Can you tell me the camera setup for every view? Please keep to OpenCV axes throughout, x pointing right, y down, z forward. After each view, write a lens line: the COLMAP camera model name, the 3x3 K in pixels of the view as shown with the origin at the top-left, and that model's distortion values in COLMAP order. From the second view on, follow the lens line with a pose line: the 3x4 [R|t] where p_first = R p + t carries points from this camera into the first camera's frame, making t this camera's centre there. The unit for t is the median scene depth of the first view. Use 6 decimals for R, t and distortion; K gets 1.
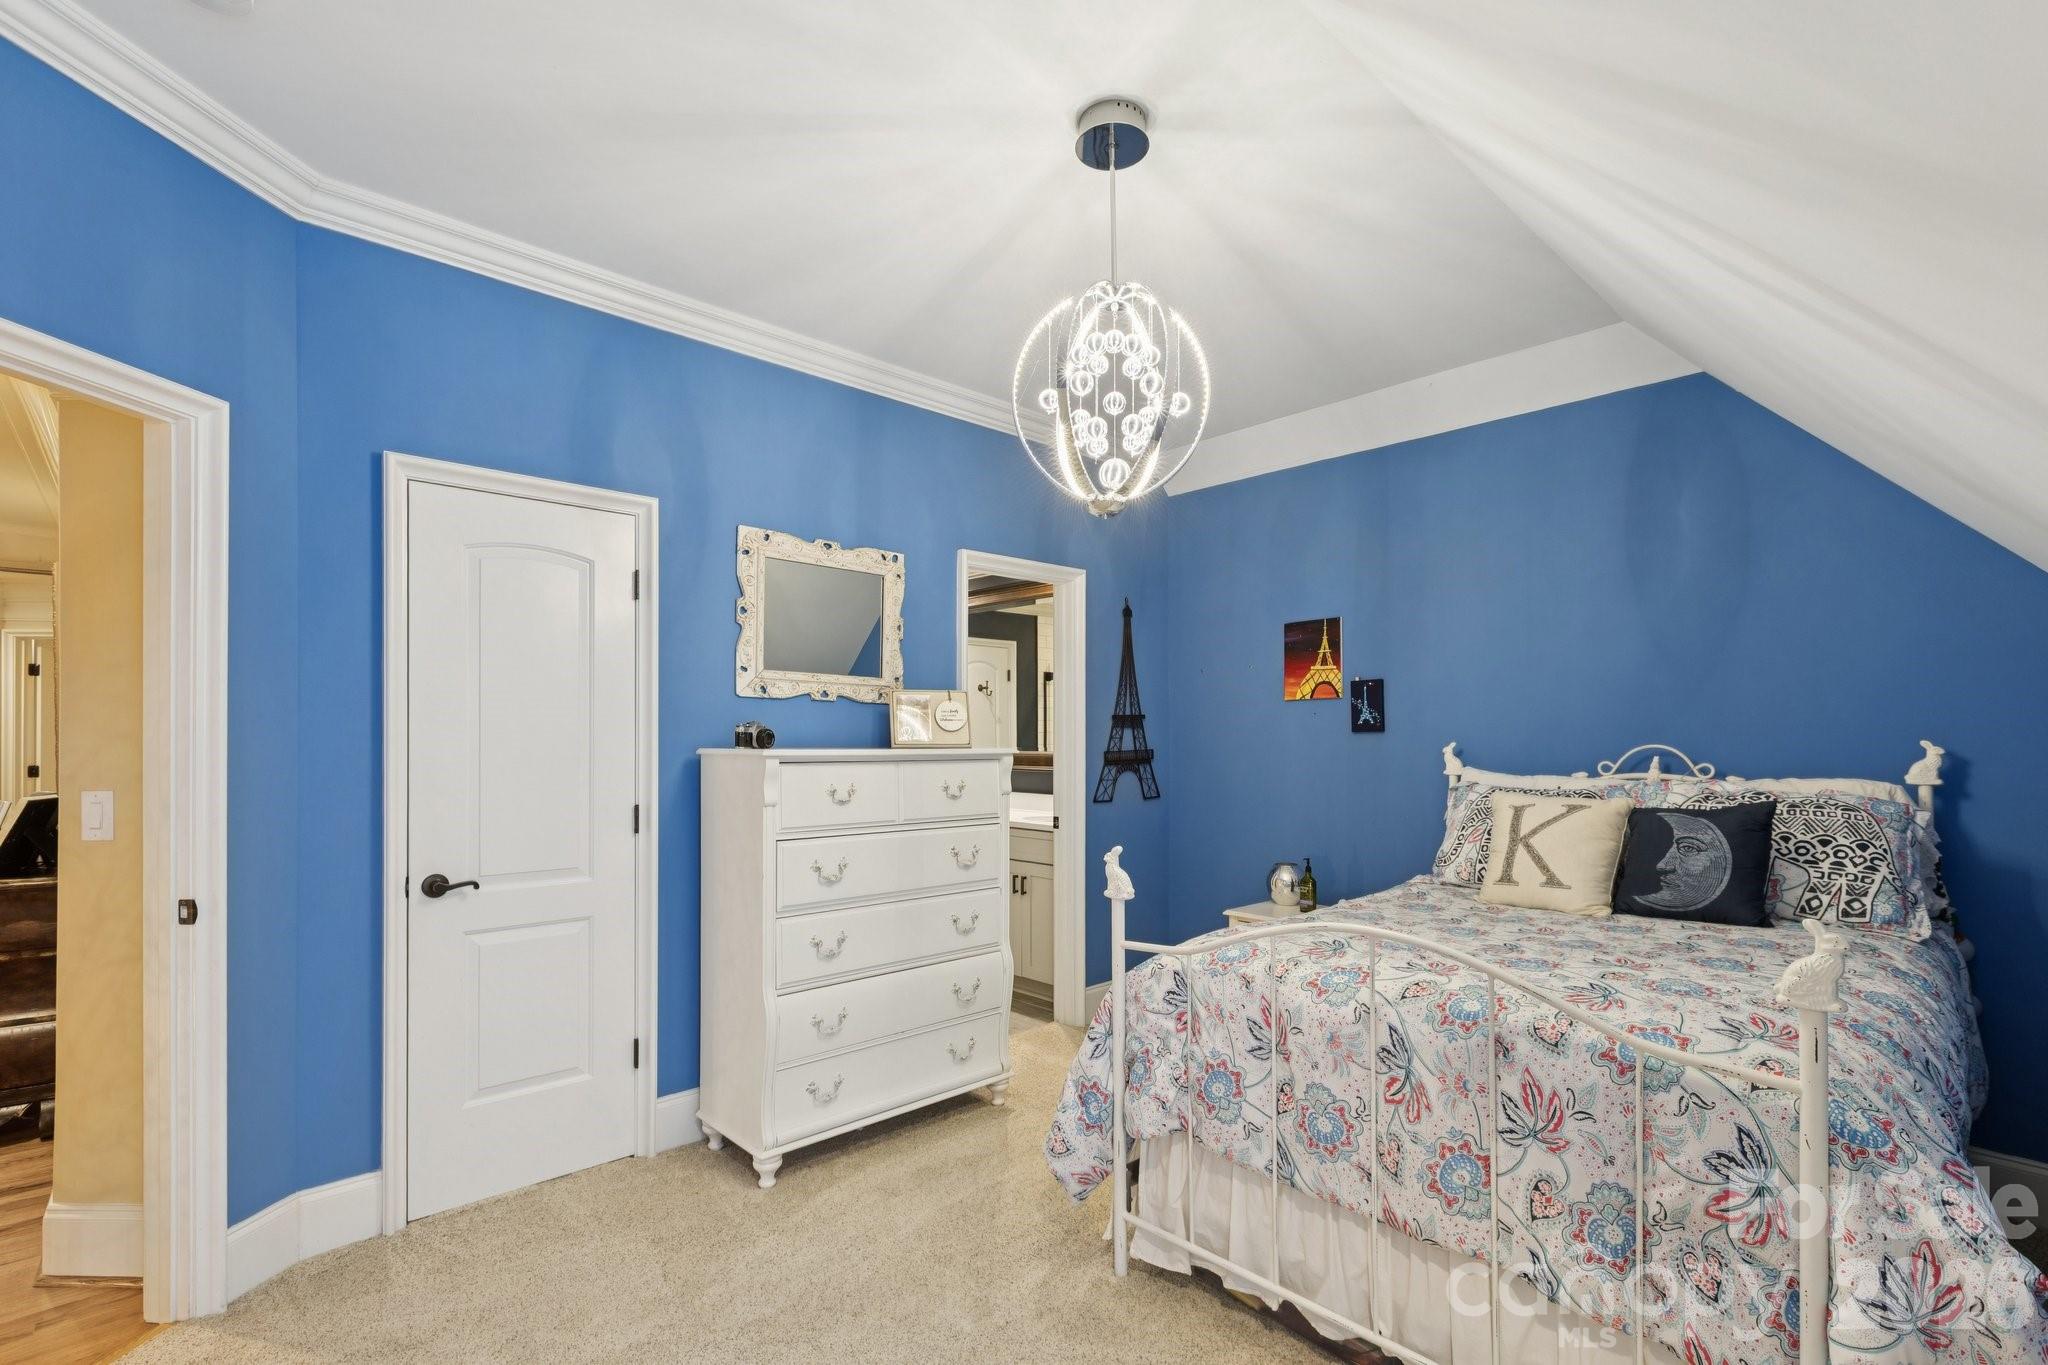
lens RADIAL K [[916.9, 0, 1023.6], [0, 916.9, 736.8], [0, 0, 1]] dist [0.004936, -0.002100]
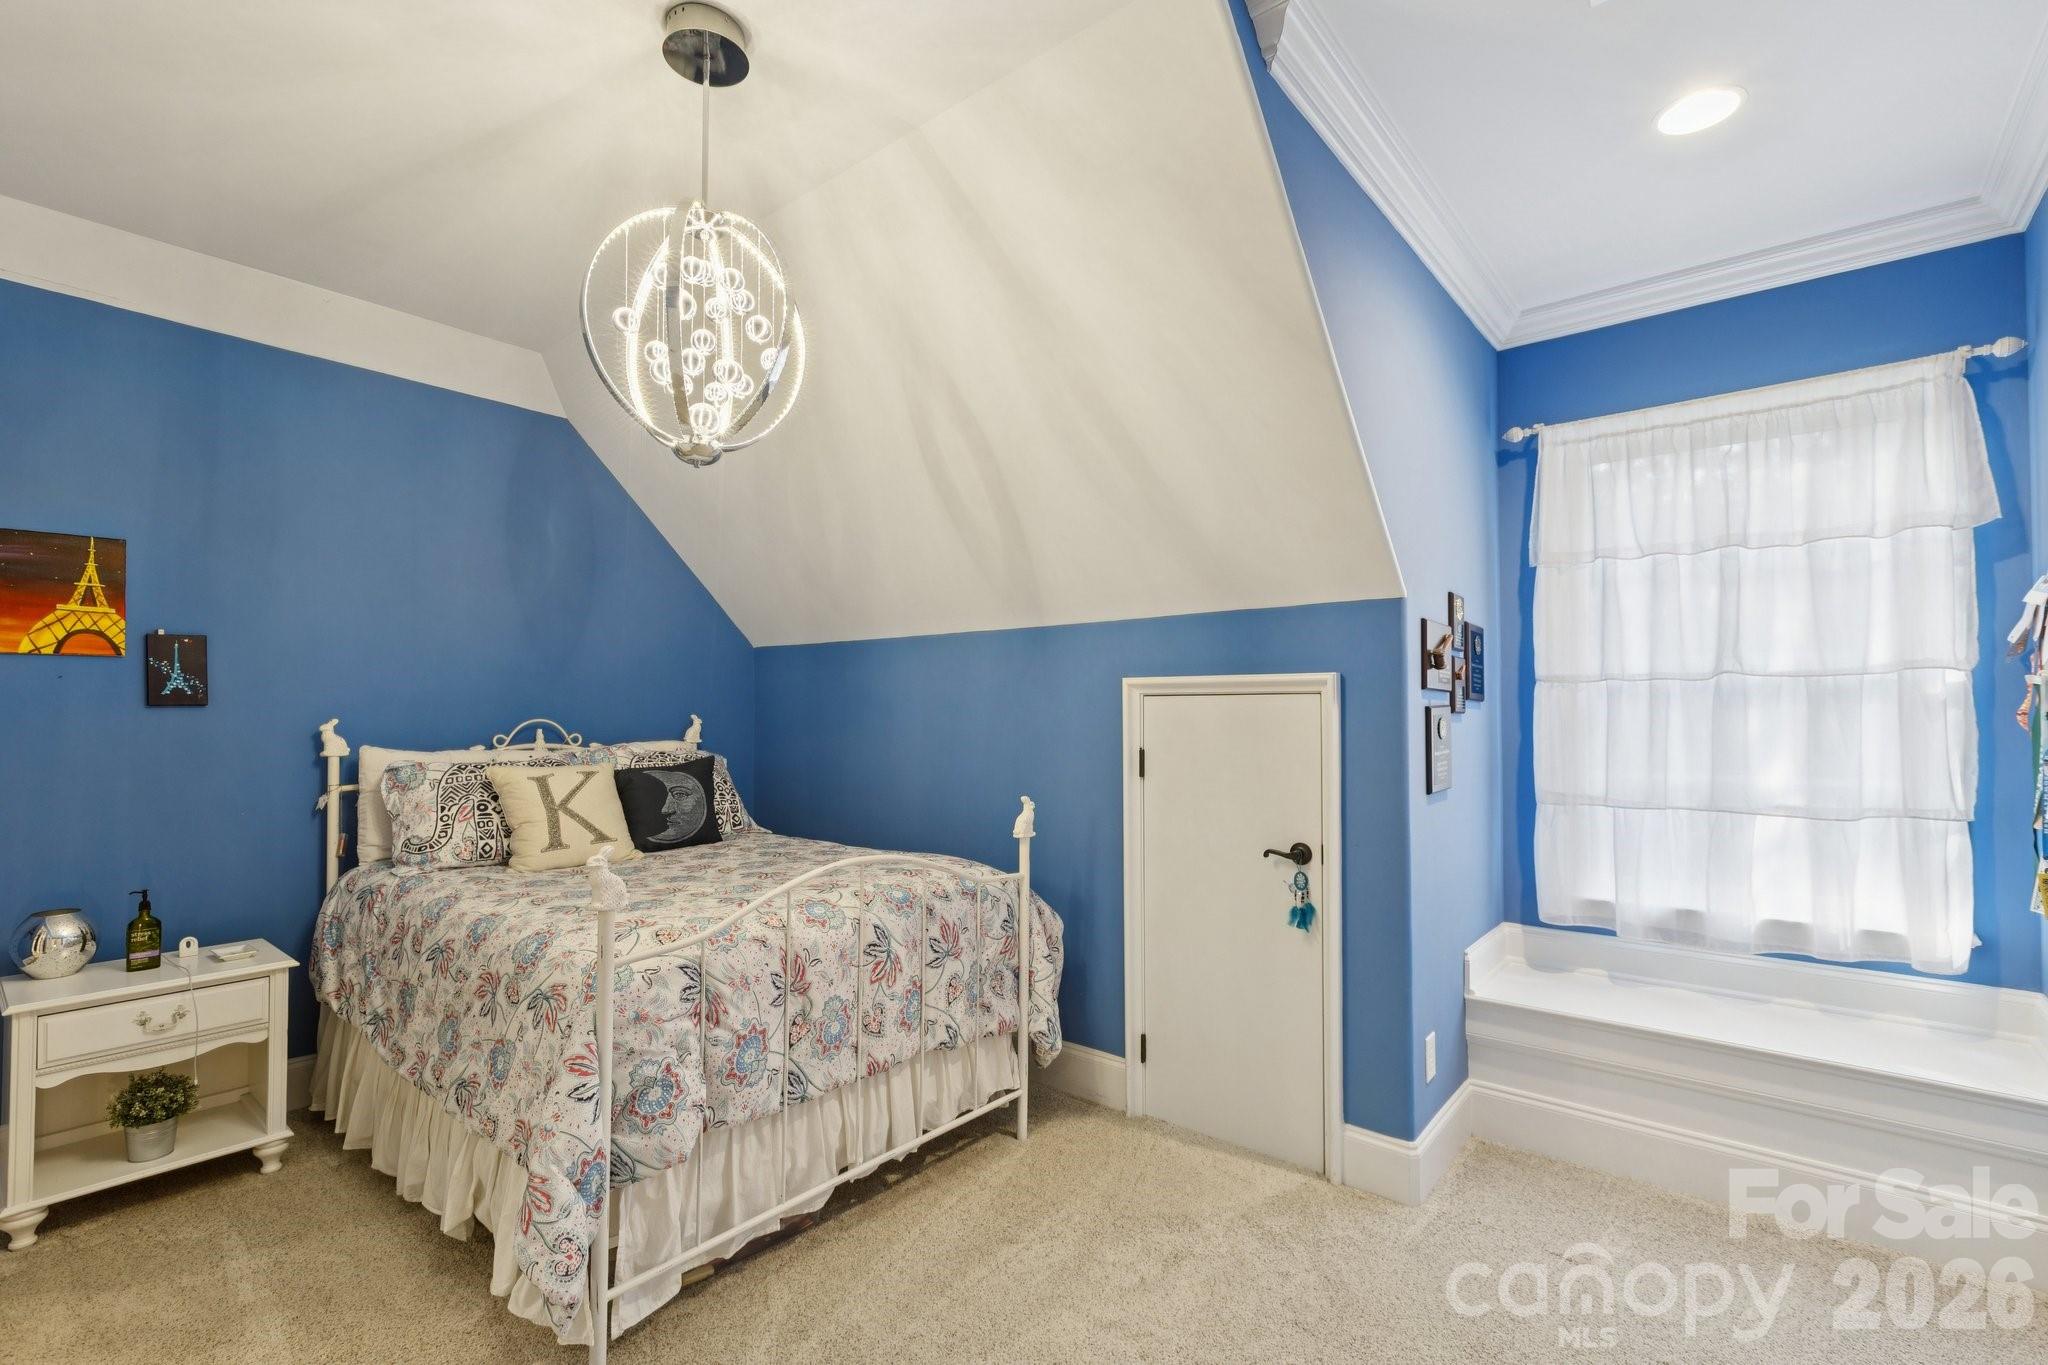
lens RADIAL K [[916.9, 0, 1023.7], [0, 916.9, 687.7], [0, 0, 1]] dist [0.004936, -0.002100]
pose [[-0.118580, 0.025759, 0.992610, -0.653345], [-0.001528, 0.999658, -0.026125, -0.002101], [-0.992943, -0.004614, -0.118500, 0.623229]]
